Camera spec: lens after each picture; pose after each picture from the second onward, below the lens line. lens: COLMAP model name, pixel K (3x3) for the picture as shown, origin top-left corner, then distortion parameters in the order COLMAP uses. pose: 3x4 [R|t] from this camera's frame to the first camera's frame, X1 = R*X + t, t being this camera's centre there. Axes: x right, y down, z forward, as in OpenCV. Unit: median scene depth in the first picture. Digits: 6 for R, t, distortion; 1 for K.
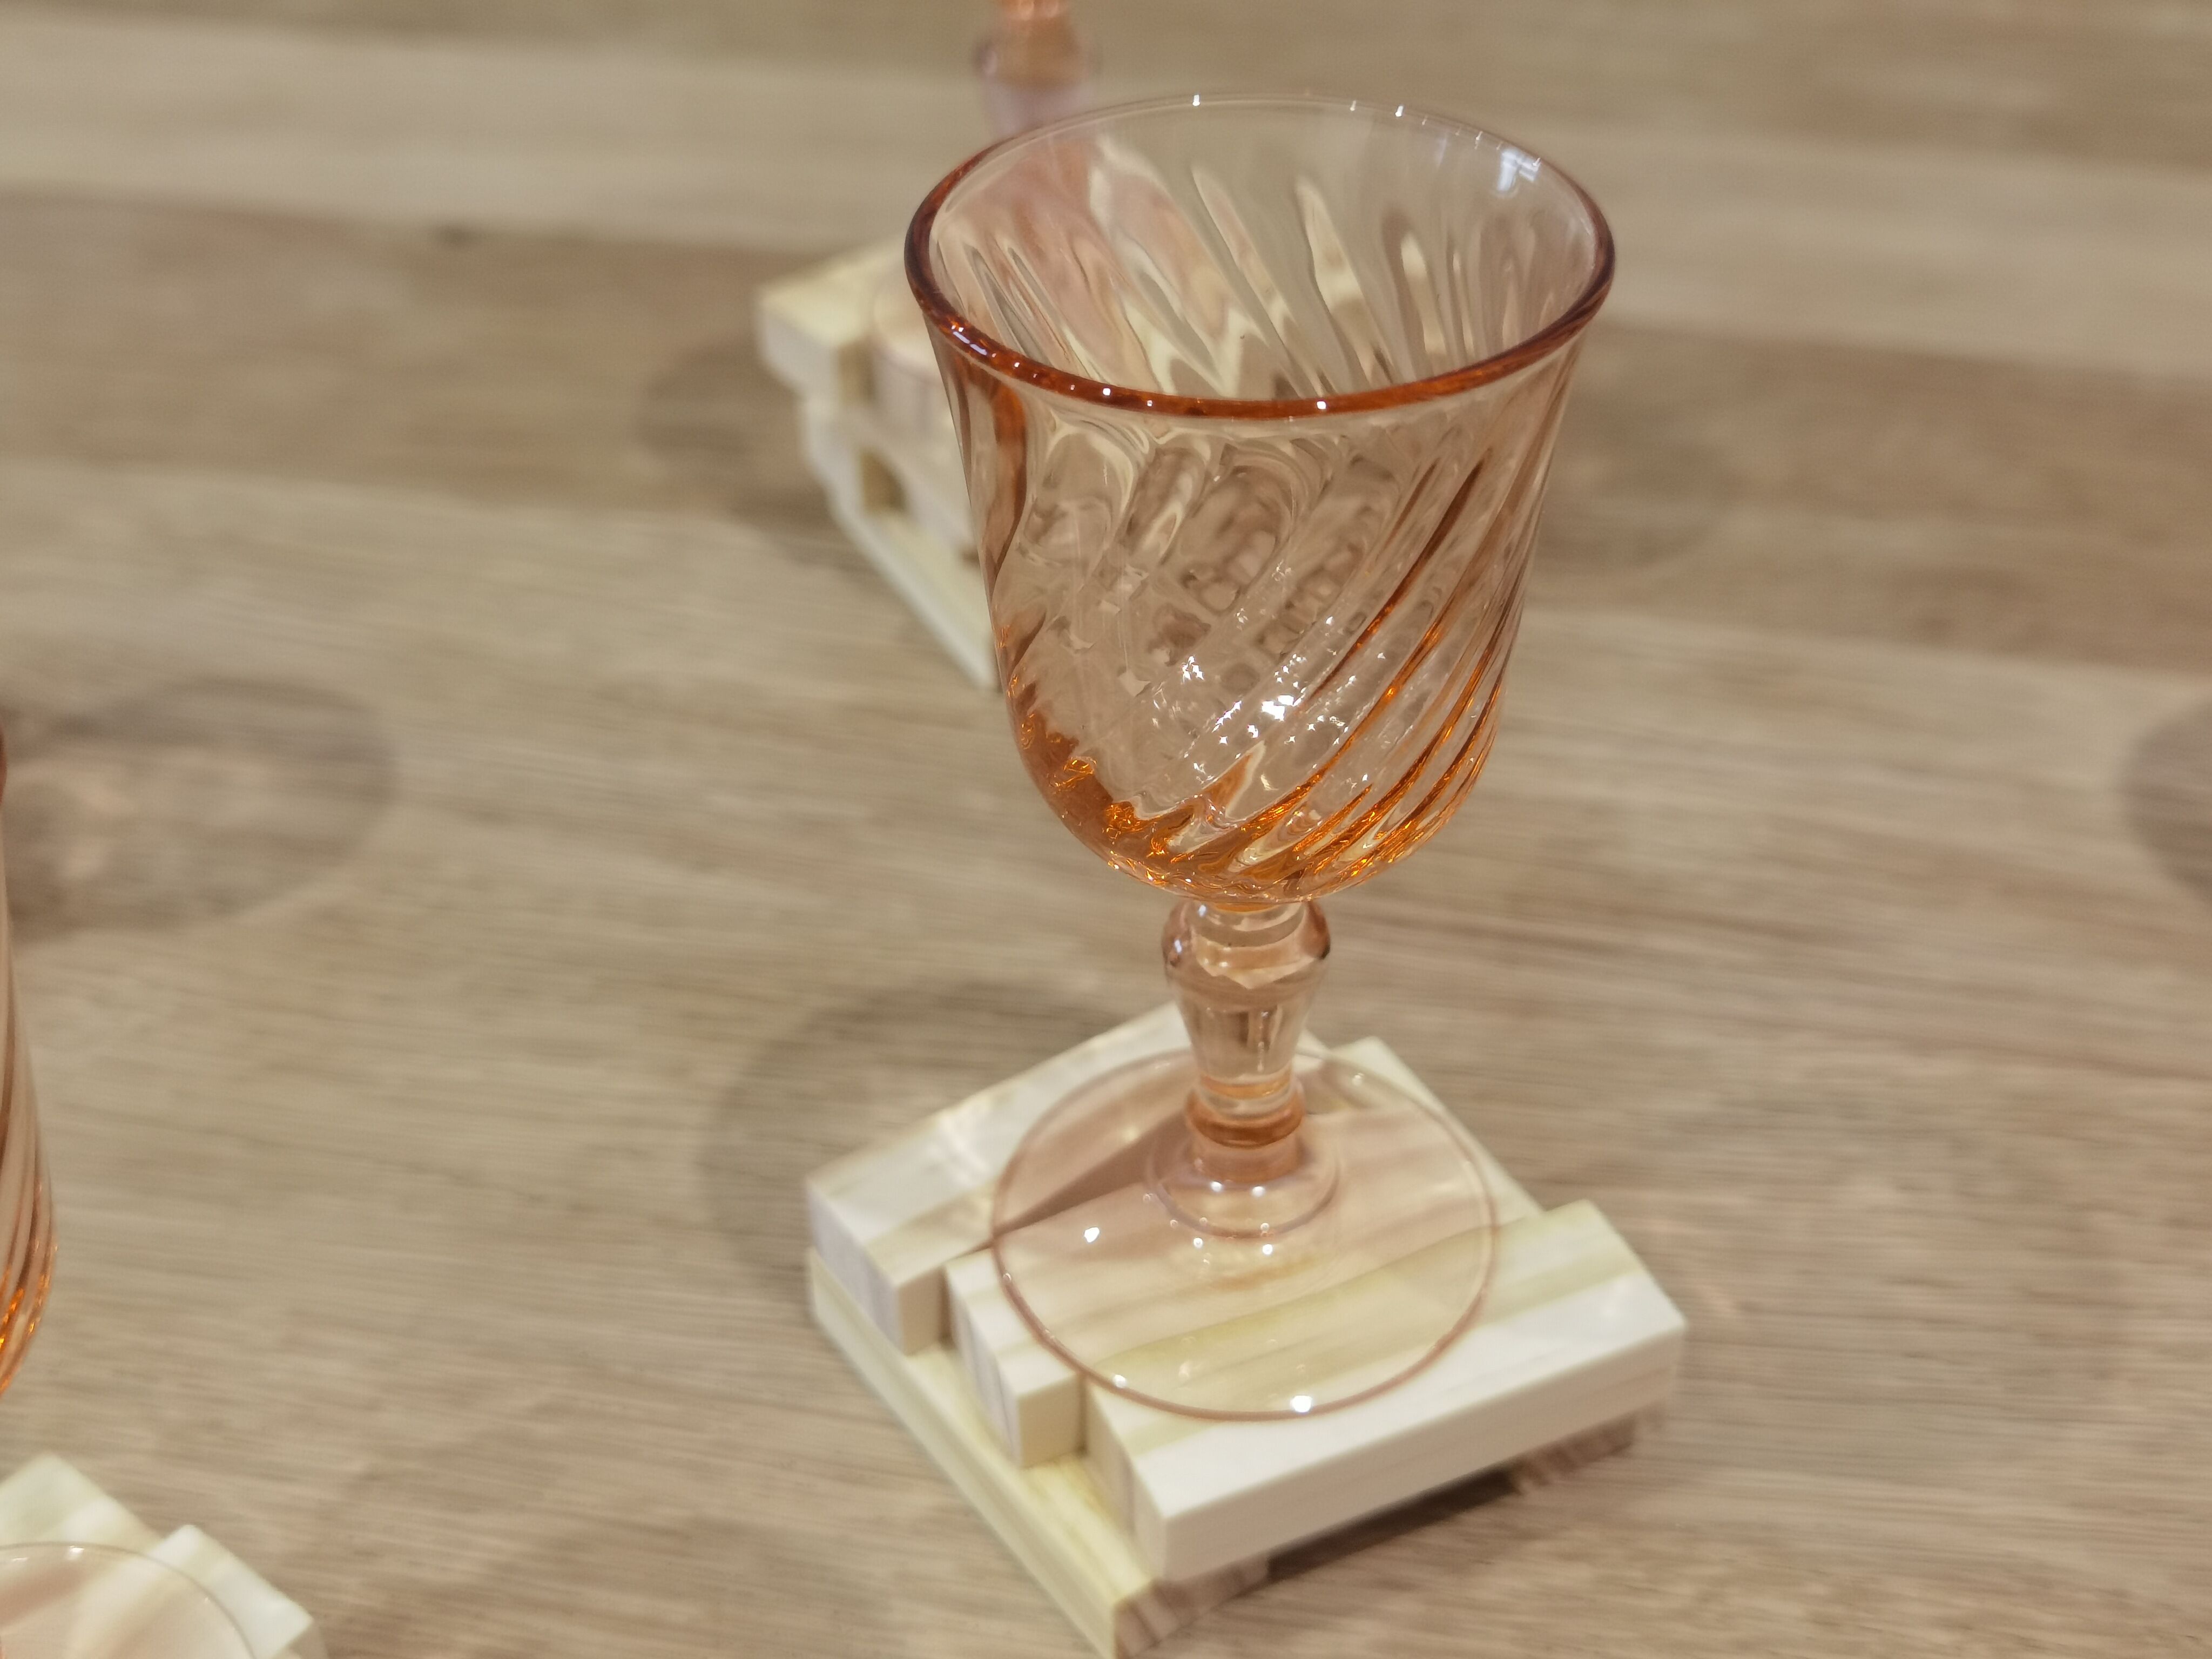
lens RADIAL K [[2802.2, 0, 1178.3], [0, 2802.2, 830.3], [0, 0, 1]] dist [-0.114496, 0.000817]
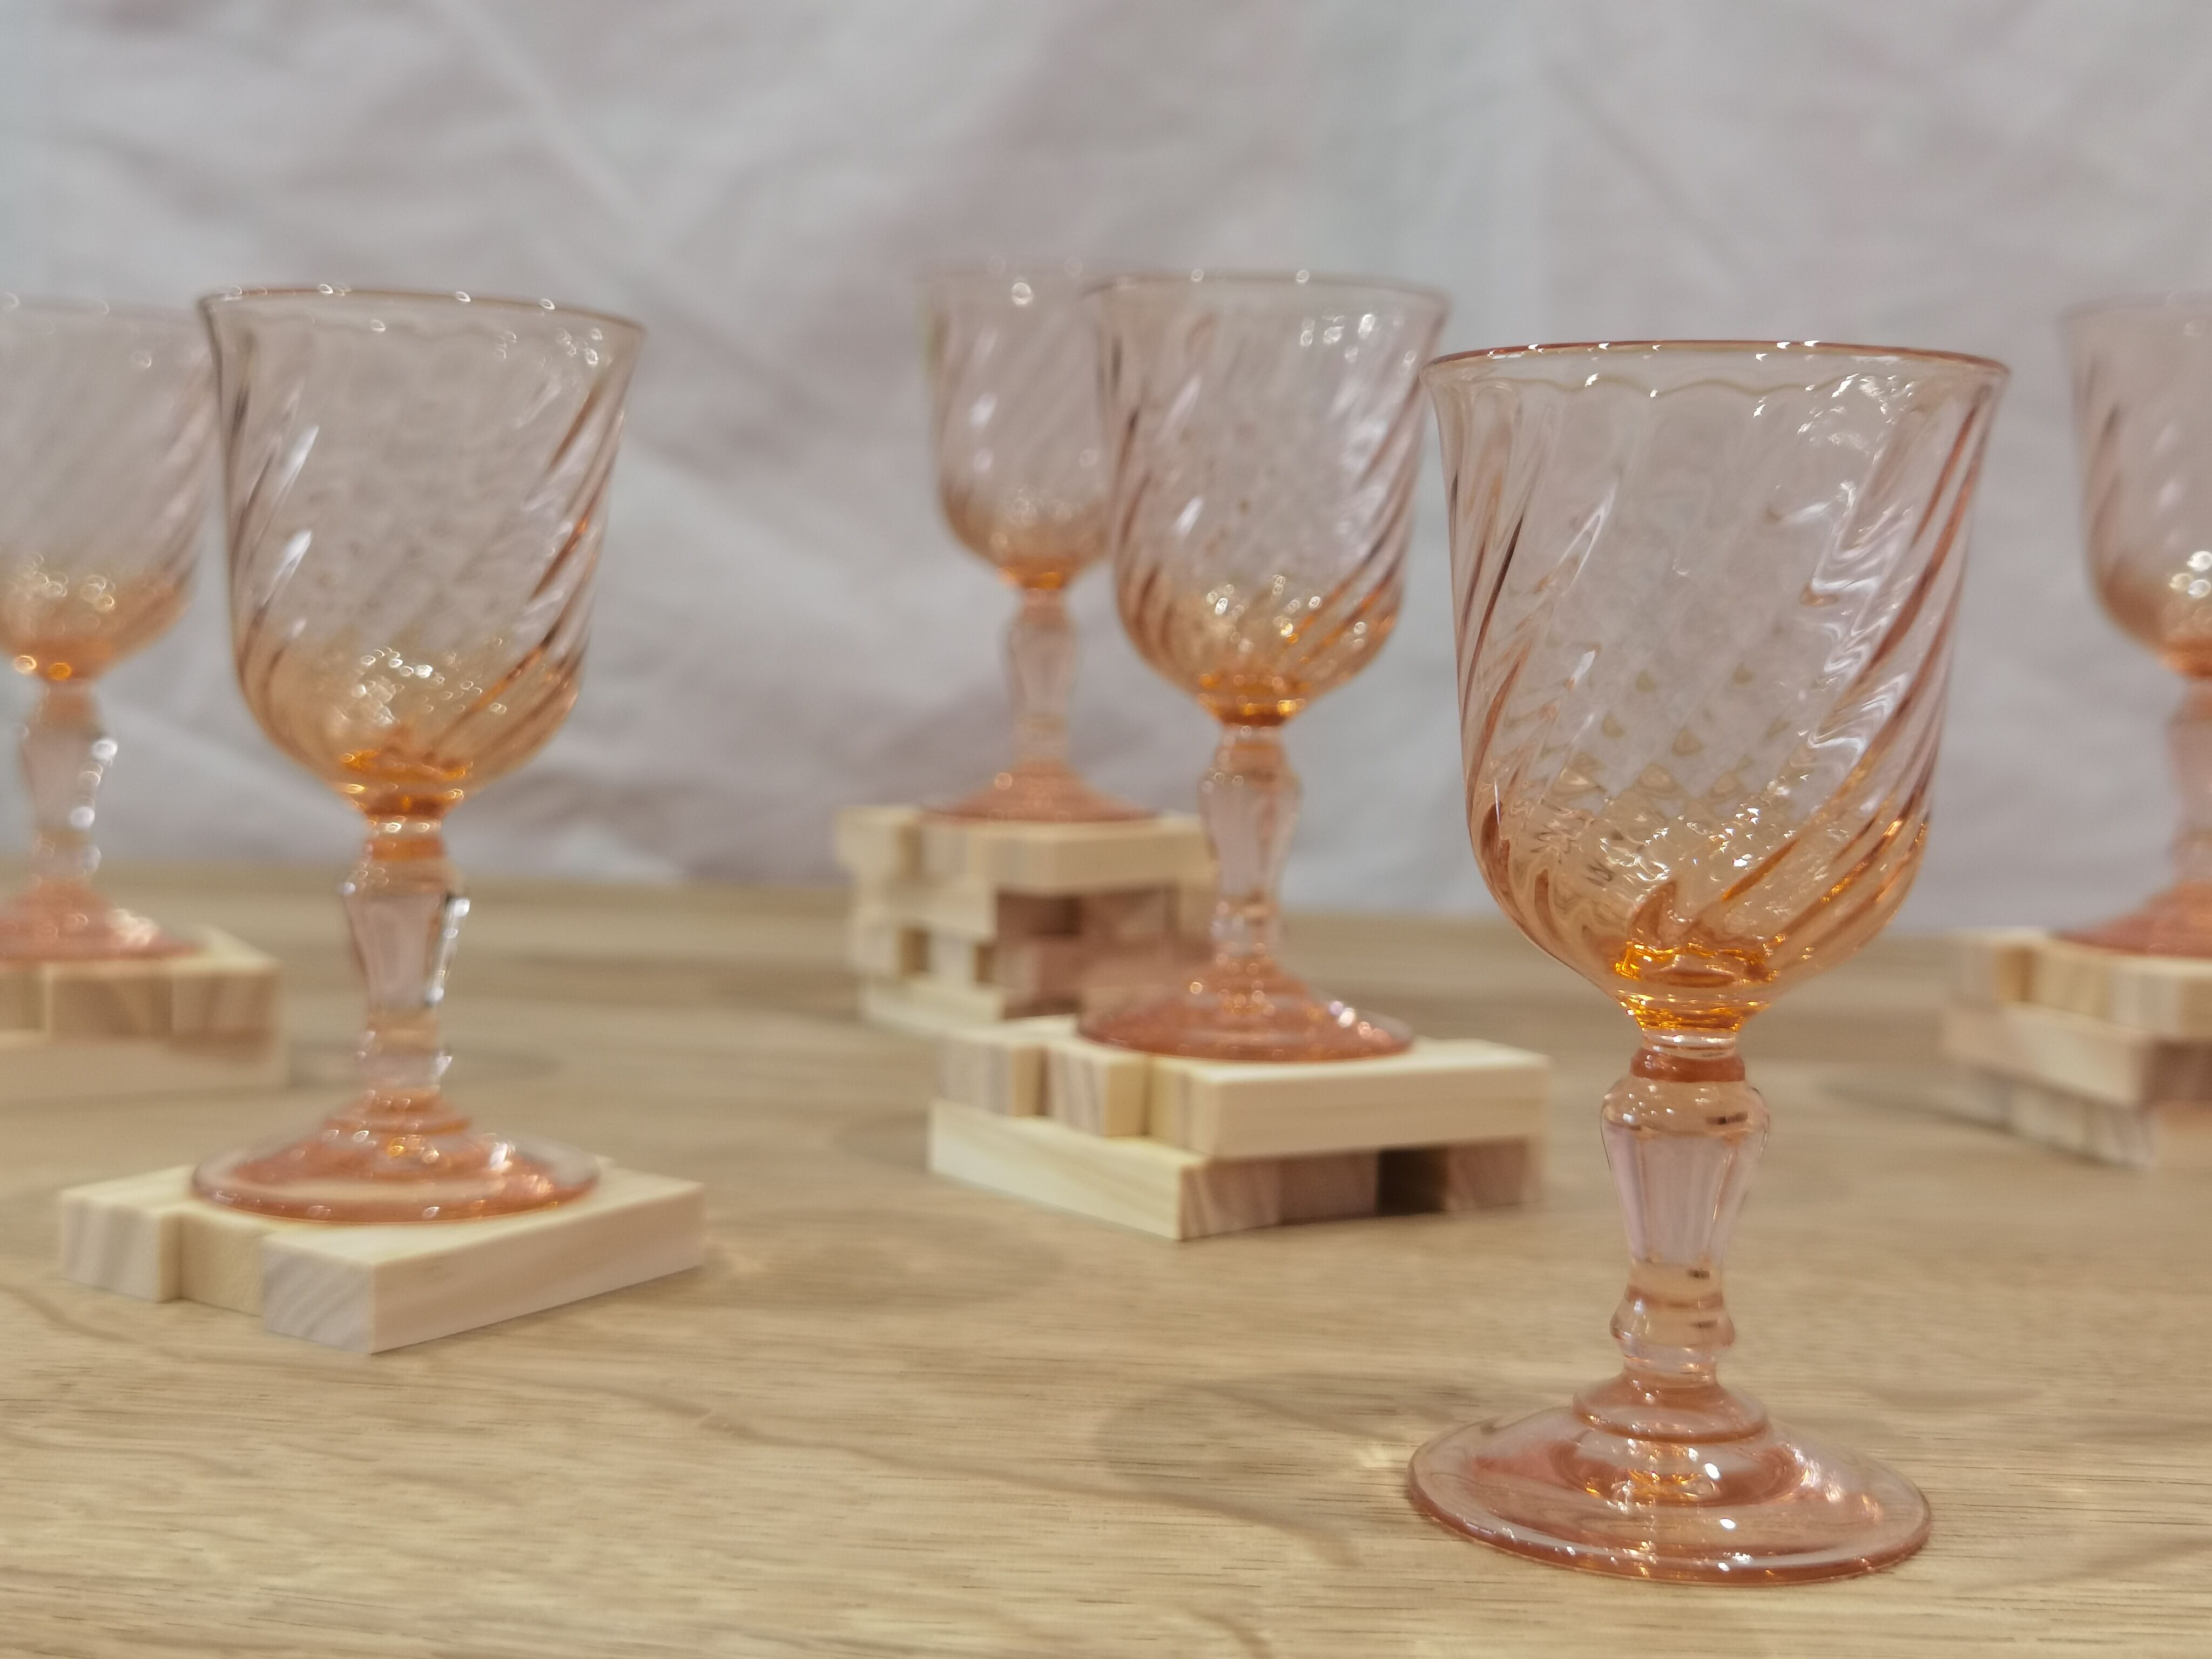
lens RADIAL K [[2741.6, 0, 1096.2], [0, 2741.6, 831.0], [0, 0, 1]] dist [-0.172527, 0.399377]
pose [[0.997296, 0.038509, 0.062595, -0.118469], [0.002473, 0.833657, -0.552277, 0.668064], [-0.073450, 0.550939, 0.831307, -0.197389]]
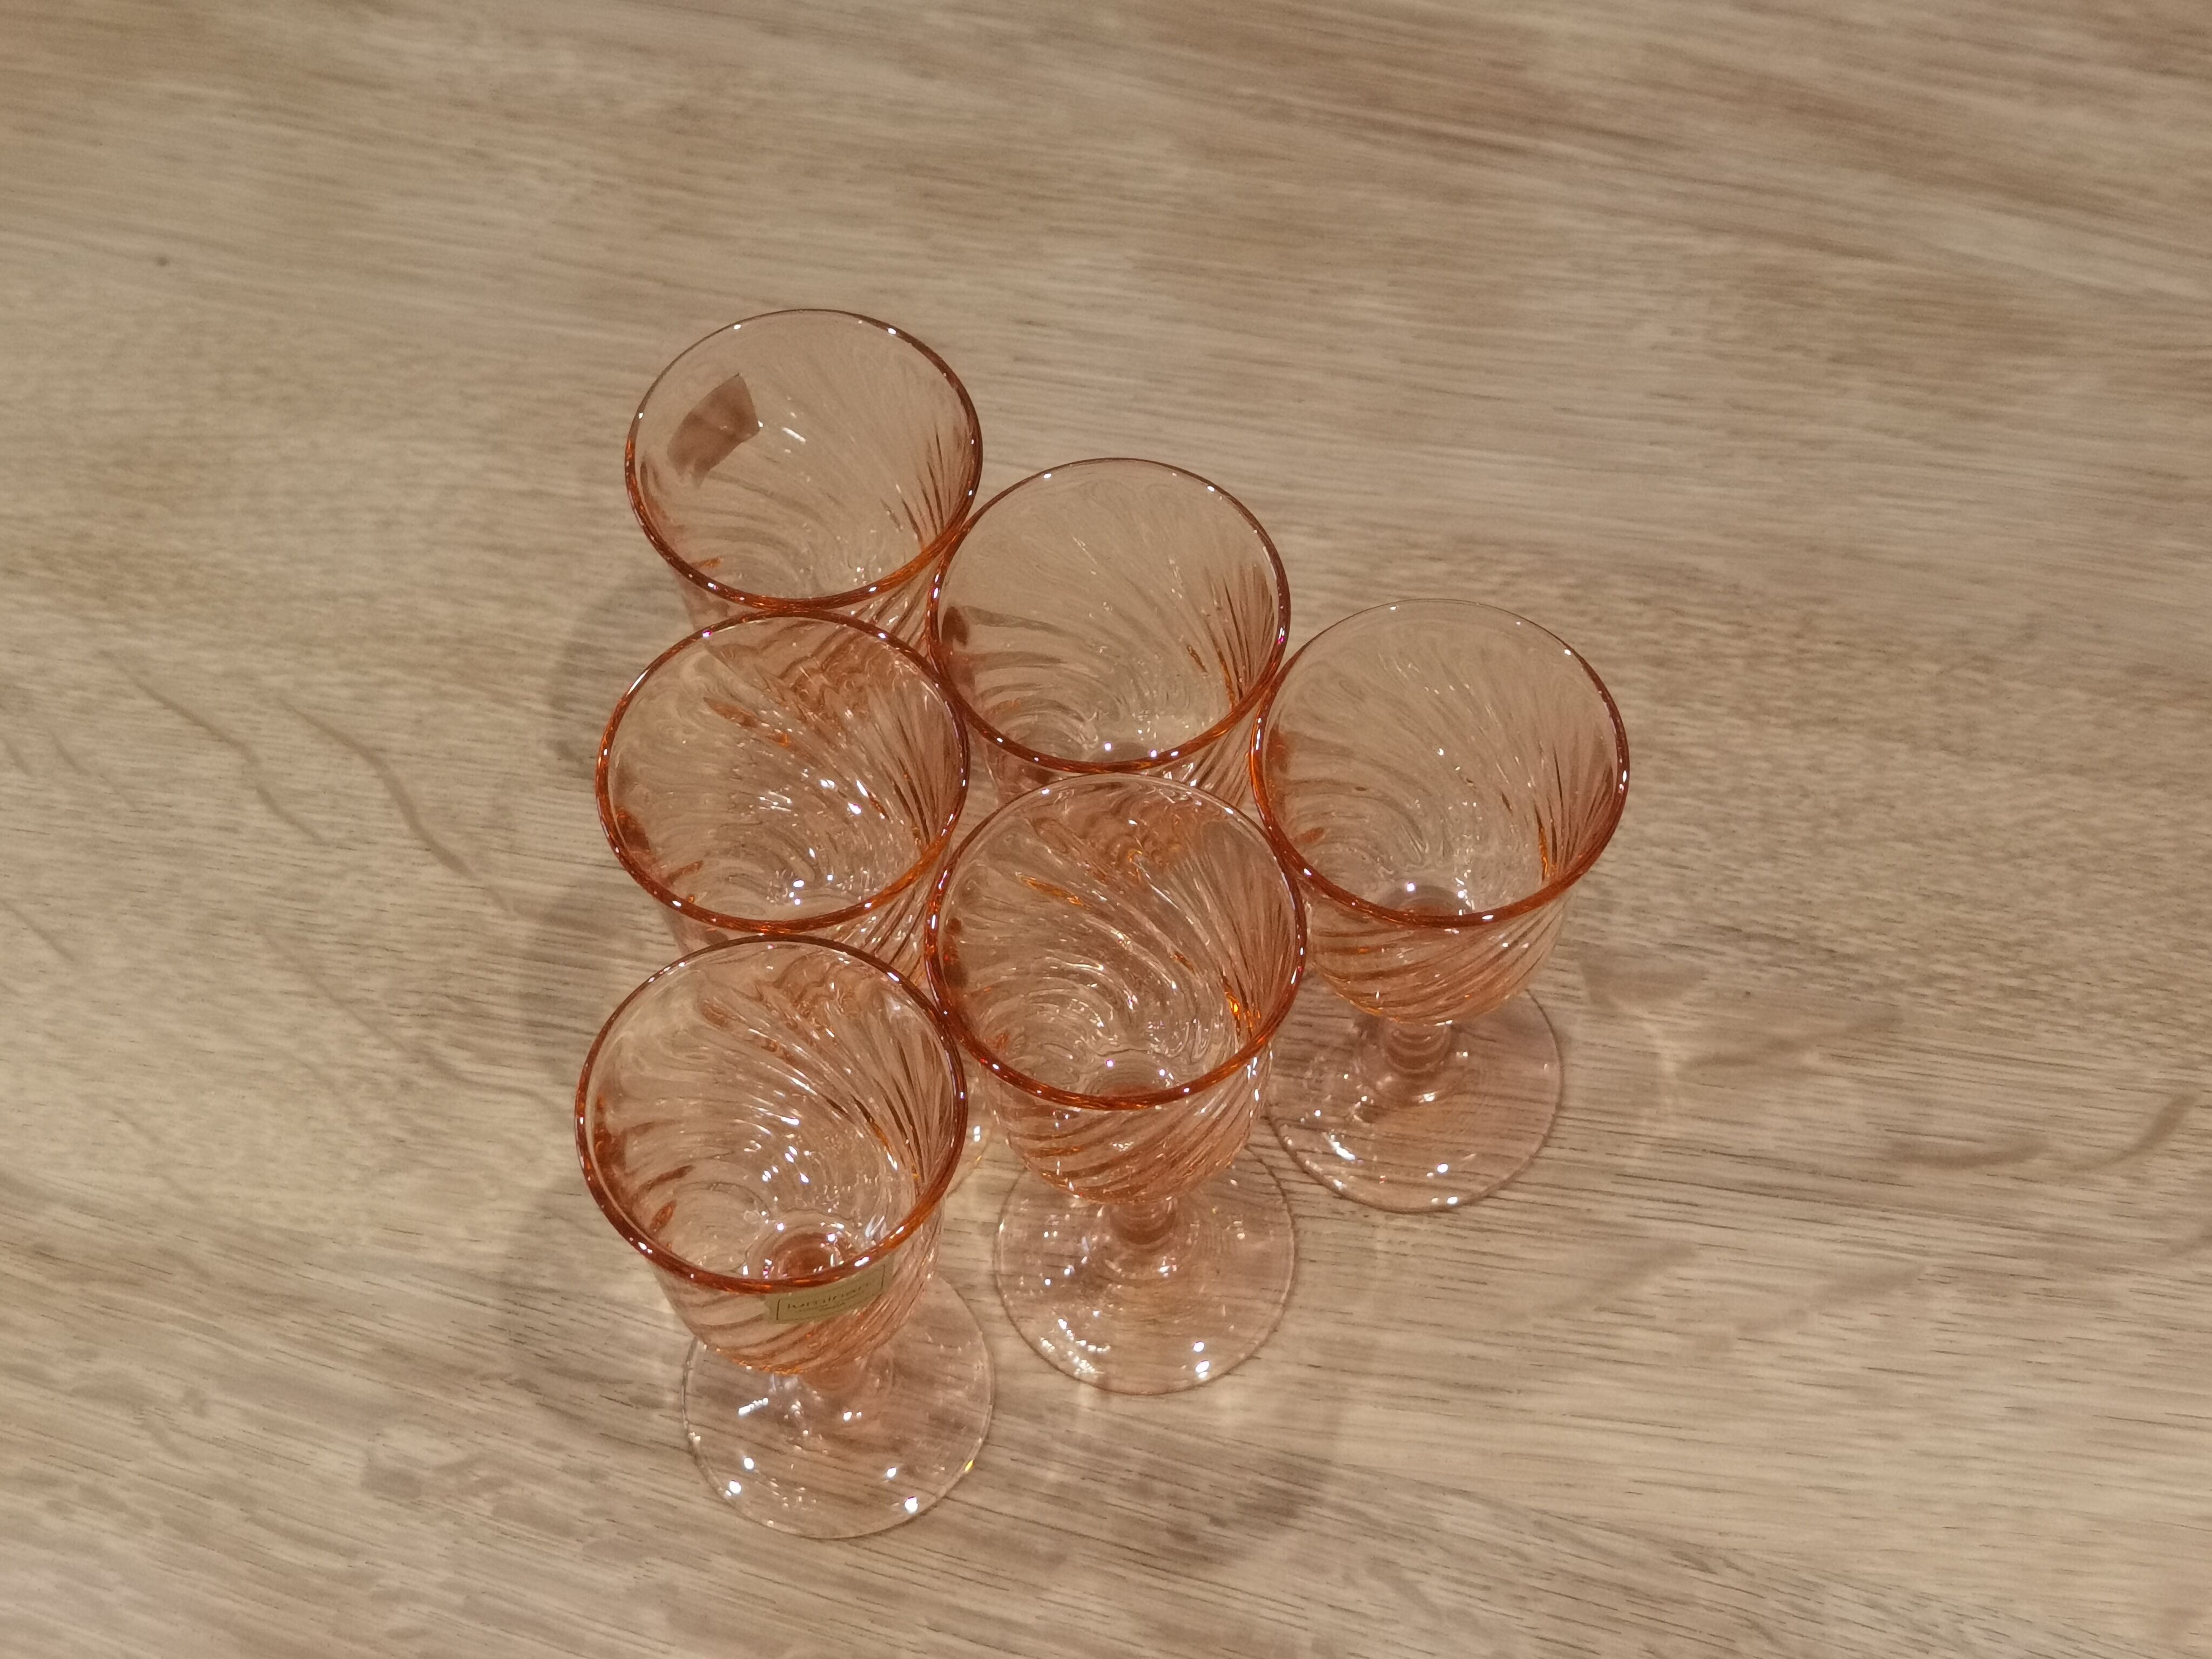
lens RADIAL K [[3780.9, 0, 1106.0], [0, 3780.9, 829.5], [0, 0, 1]] dist [0.164846, -1.683911]
pose [[0.997618, 0.023698, -0.064784, 0.070409], [0.003254, 0.921928, 0.387347, -0.416967], [0.068906, -0.386635, 0.919655, -1.066033]]
